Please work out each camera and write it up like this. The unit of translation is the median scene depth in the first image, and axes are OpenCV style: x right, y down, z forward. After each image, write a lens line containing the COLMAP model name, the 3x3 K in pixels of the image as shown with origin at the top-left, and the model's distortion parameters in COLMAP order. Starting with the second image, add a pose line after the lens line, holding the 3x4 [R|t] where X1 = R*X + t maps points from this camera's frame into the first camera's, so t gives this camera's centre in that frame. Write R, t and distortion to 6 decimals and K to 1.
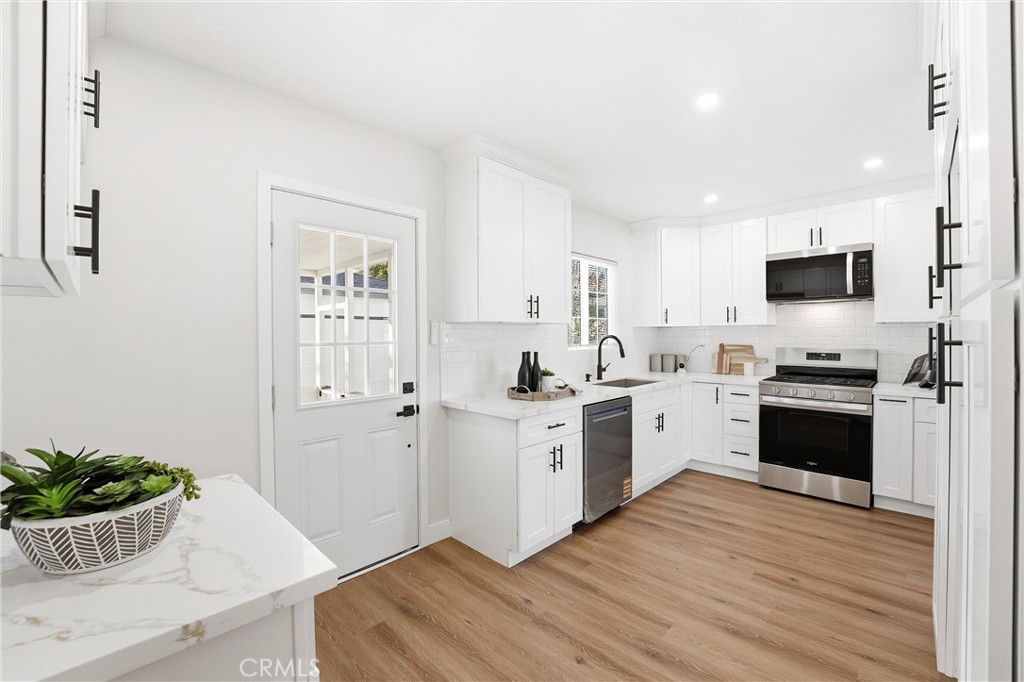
lens RADIAL K [[419.5, 0, 512.8], [0, 419.5, 333.6], [0, 0, 1]] dist [-0.020324, -0.000080]
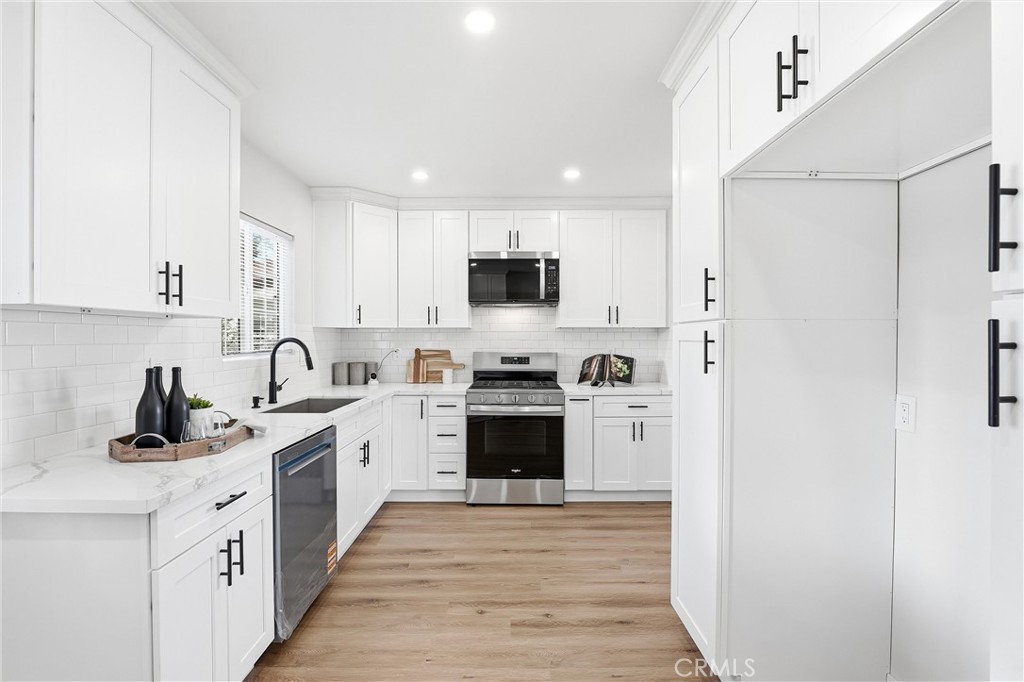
lens RADIAL K [[458.3, 0, 507.7], [0, 458.3, 340.5], [0, 0, 1]] dist [-0.018782, 0.000245]
pose [[0.720271, 0.001639, 0.693691, -0.040185], [-0.005667, 0.999978, 0.003522, 0.003824], [-0.693669, -0.006468, 0.720264, 0.252657]]
